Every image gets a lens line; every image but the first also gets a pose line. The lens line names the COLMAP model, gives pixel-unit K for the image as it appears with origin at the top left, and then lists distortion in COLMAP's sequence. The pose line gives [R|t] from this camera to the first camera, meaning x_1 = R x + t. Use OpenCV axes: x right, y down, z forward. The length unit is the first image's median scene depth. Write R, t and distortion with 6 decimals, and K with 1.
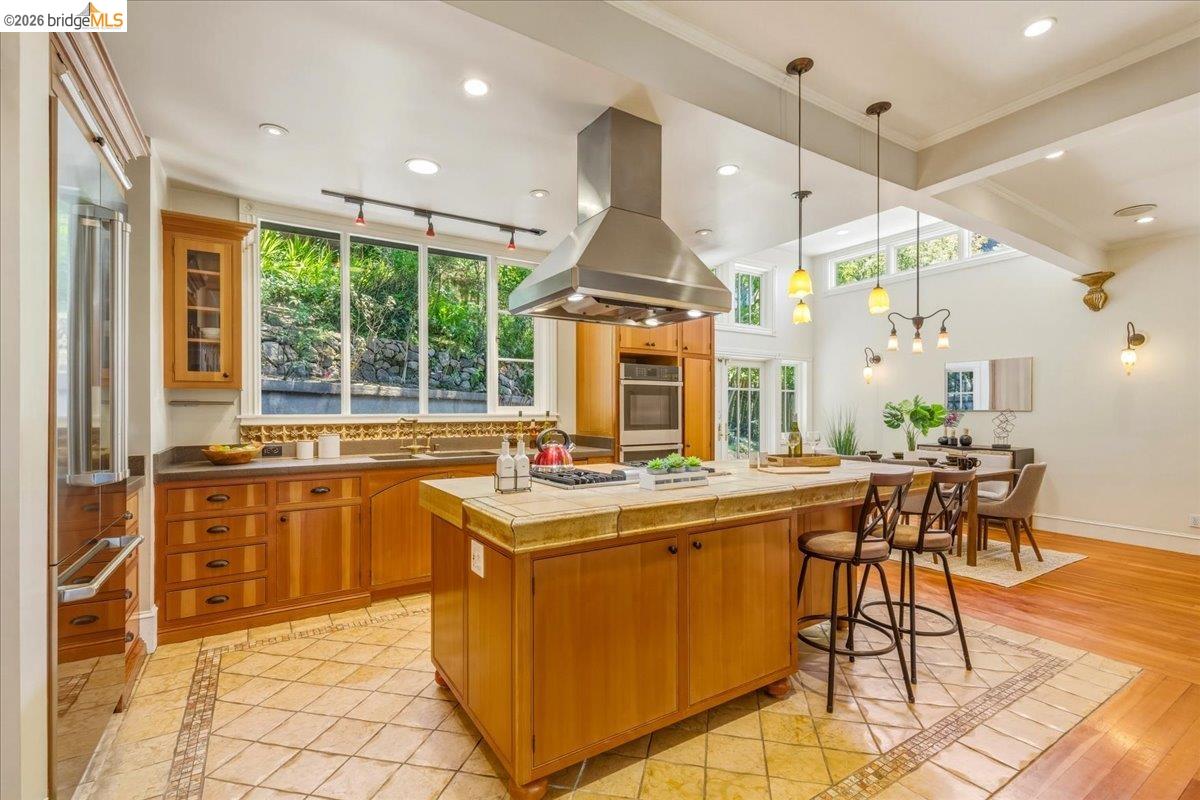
lens RADIAL K [[531.2, 0, 600.8], [0, 531.2, 410.1], [0, 0, 1]] dist [0.000323, -0.000144]
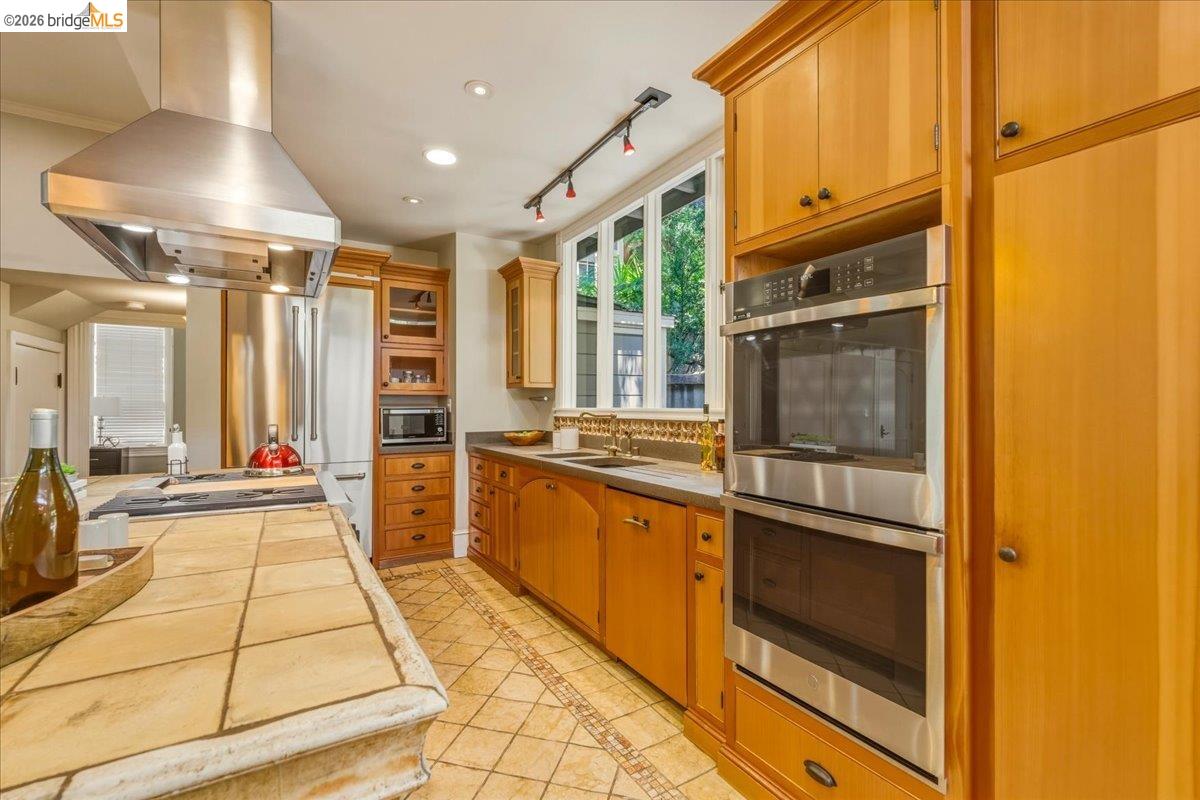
lens RADIAL K [[522.9, 0, 602.8], [0, 522.9, 405.0], [0, 0, 1]] dist [-0.000347, -0.000022]
pose [[-0.018551, -0.005404, -0.999813, 0.533471], [-0.000813, 0.999985, -0.005389, 0.007734], [0.999828, 0.000713, -0.018555, 1.113187]]
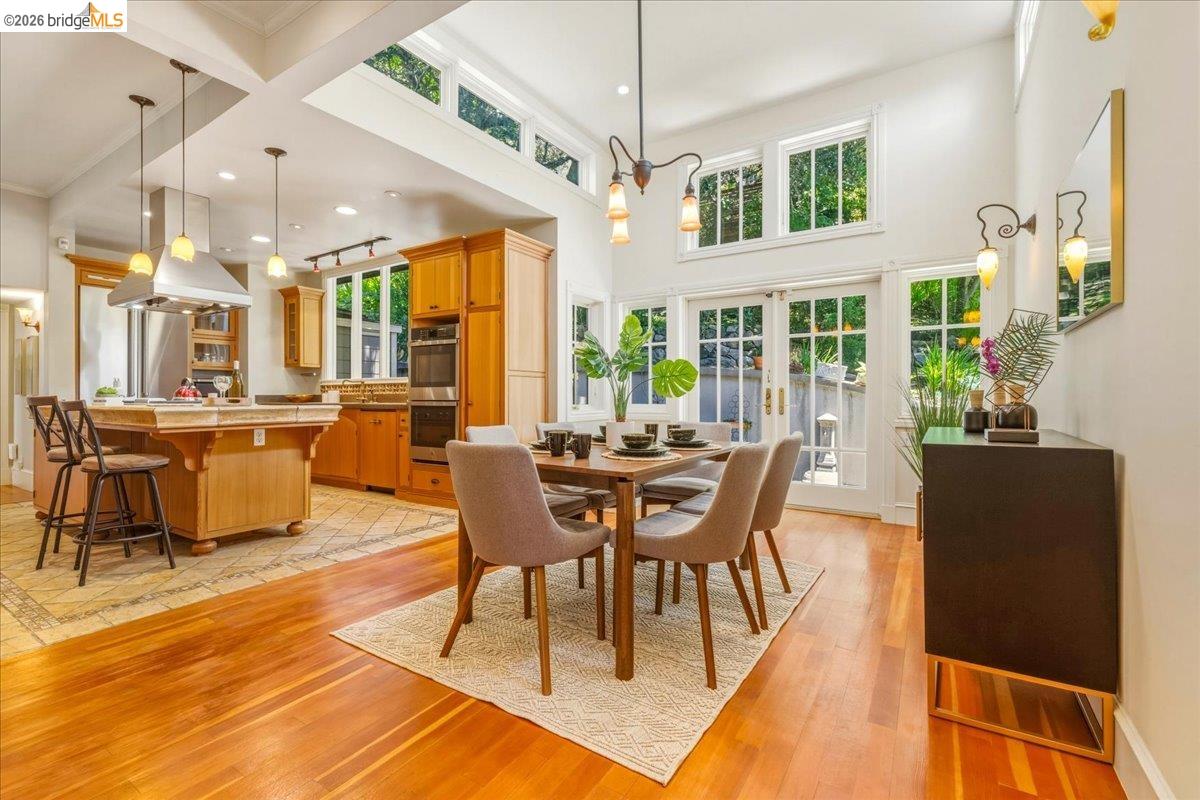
lens RADIAL K [[531.0, 0, 606.1], [0, 531.0, 393.4], [0, 0, 1]] dist [0.003034, 0.000154]
pose [[0.427870, -0.009392, -0.903792, 1.529937], [0.001356, 0.999952, -0.009749, 0.076596], [0.903839, 0.002945, 0.427862, 1.090894]]
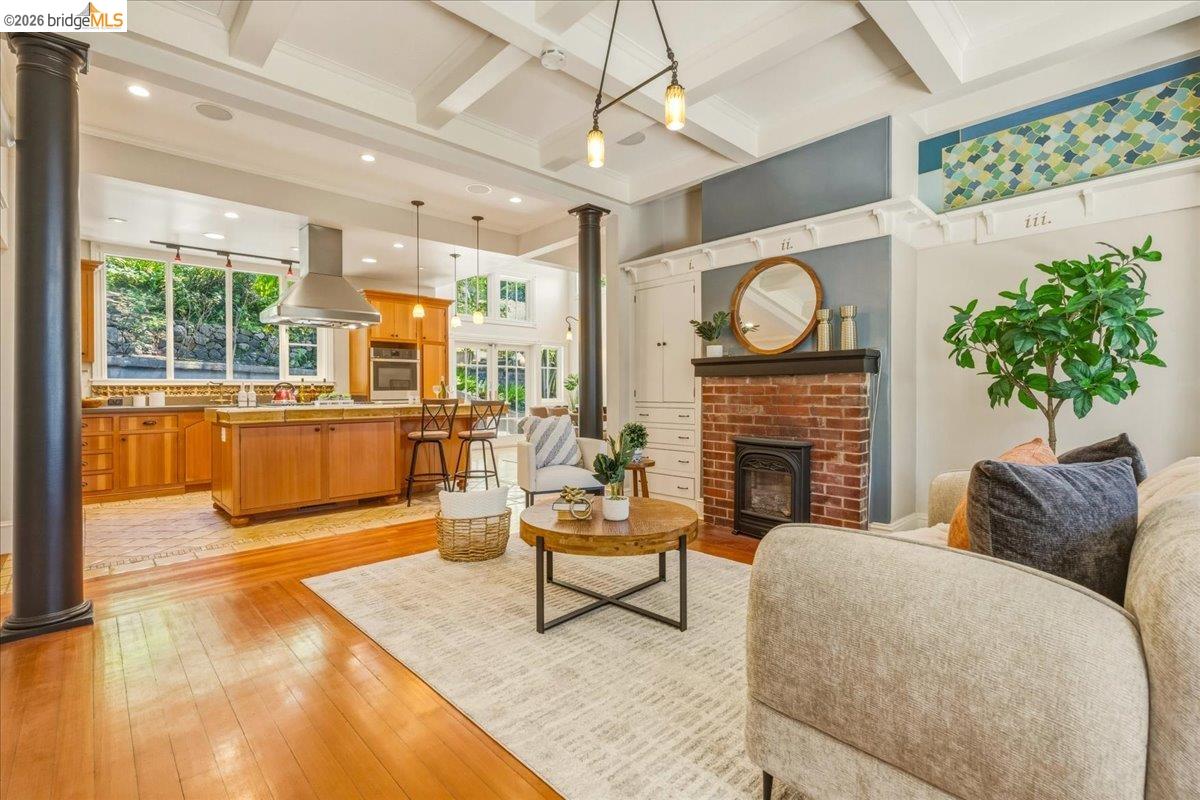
lens RADIAL K [[533.2, 0, 598.3], [0, 533.2, 389.8], [0, 0, 1]] dist [0.002255, 0.000378]
pose [[0.981316, -0.006493, 0.192295, 0.480692], [0.007105, 0.999972, -0.002494, 0.055277], [-0.192273, 0.003814, 0.981334, -0.827096]]
